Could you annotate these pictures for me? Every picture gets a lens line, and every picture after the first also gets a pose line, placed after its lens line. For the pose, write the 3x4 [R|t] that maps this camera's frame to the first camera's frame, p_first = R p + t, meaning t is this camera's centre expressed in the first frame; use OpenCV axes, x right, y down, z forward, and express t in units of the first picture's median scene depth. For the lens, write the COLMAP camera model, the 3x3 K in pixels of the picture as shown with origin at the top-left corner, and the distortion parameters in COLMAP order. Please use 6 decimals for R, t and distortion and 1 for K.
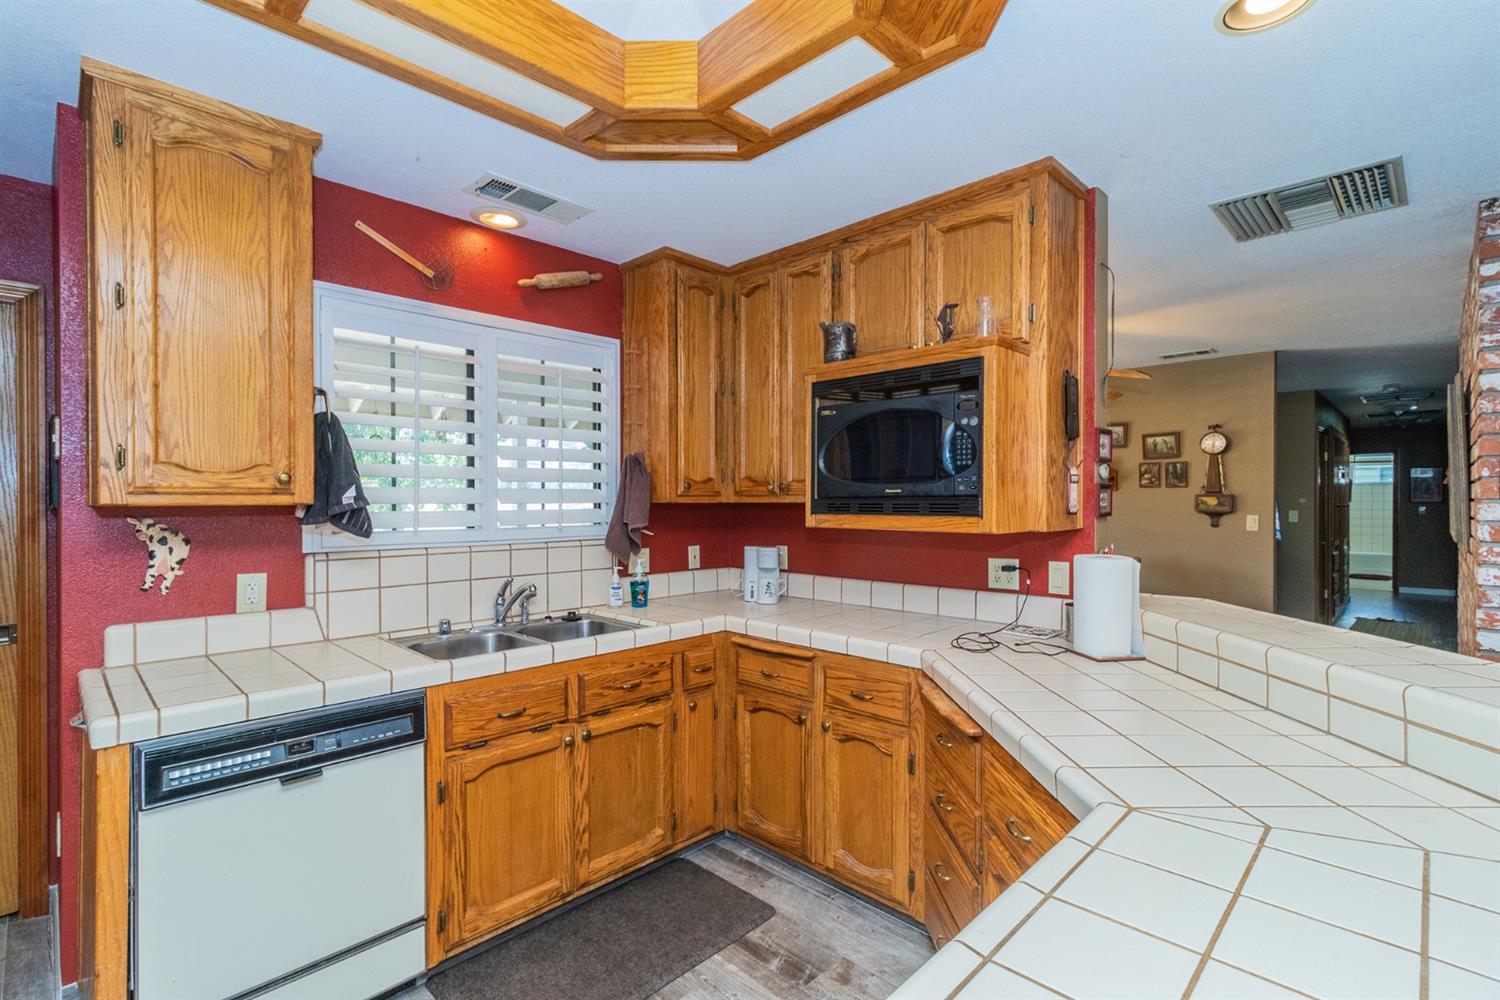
lens RADIAL K [[685.4, 0, 749.6], [0, 685.4, 503.9], [0, 0, 1]] dist [0.001189, -0.000431]
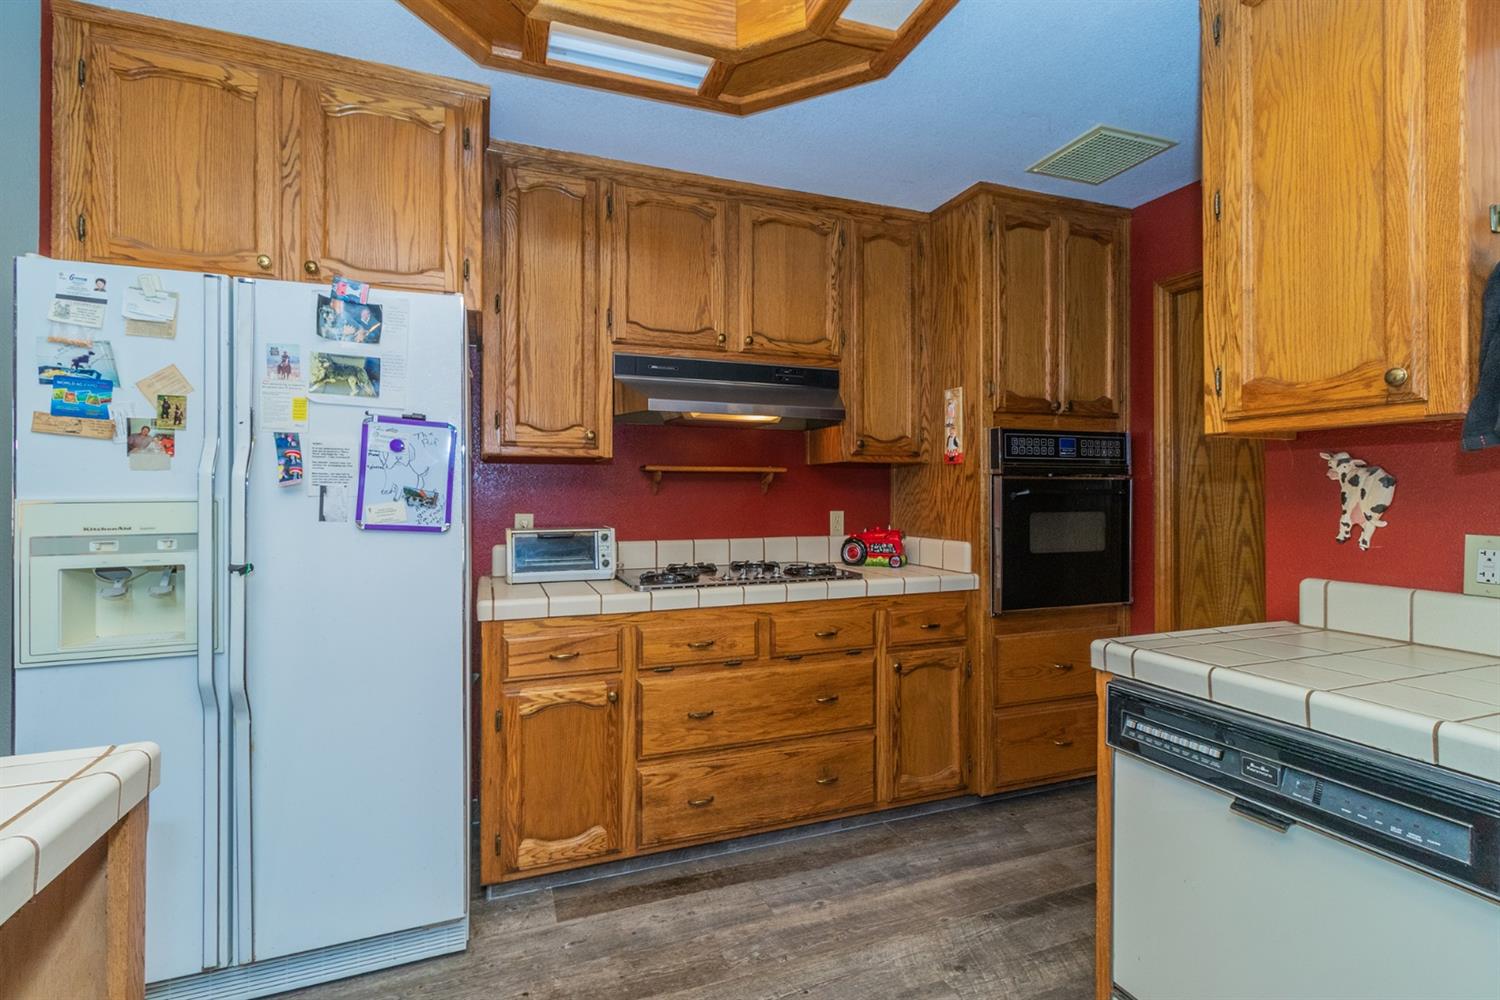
lens RADIAL K [[685.4, 0, 744.6], [0, 685.4, 486.0], [0, 0, 1]] dist [0.001189, -0.000431]
pose [[-0.427494, -0.008042, -0.903982, 0.152220], [-0.007189, 0.999959, -0.005496, 0.070098], [0.903989, 0.004150, -0.427535, 0.712050]]
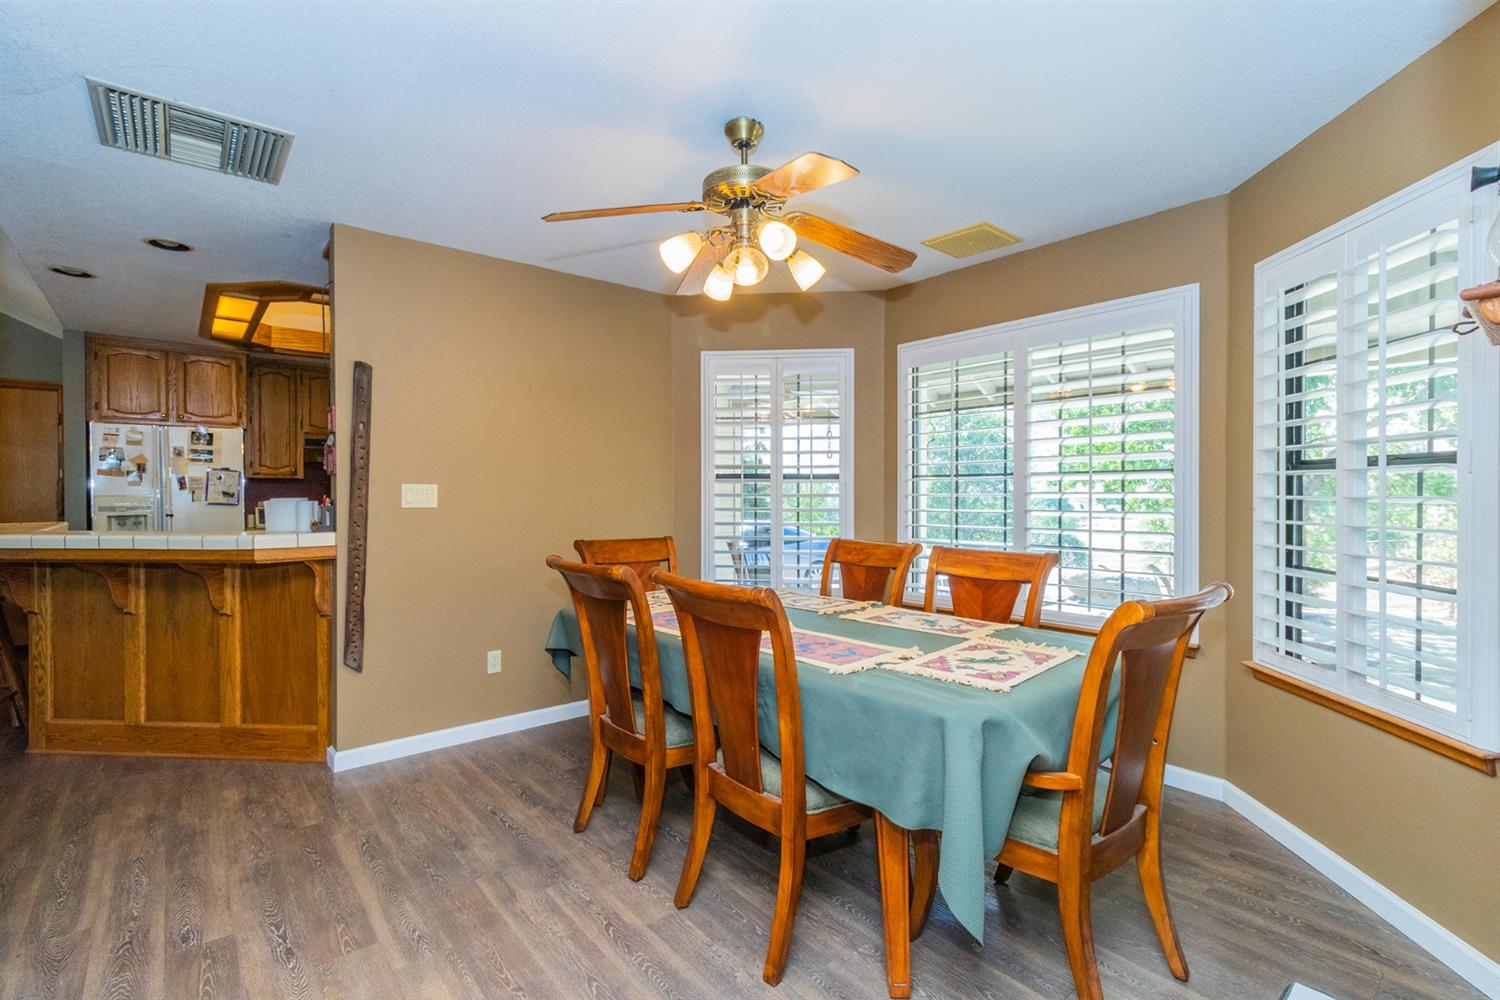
lens RADIAL K [[685.4, 0, 752.4], [0, 685.4, 499.8], [0, 0, 1]] dist [0.001189, -0.000431]
pose [[-0.094821, 0.012196, -0.995420, 0.927412], [-0.004698, 0.999908, 0.012699, 0.066194], [0.995483, 0.005881, -0.094755, 1.358480]]
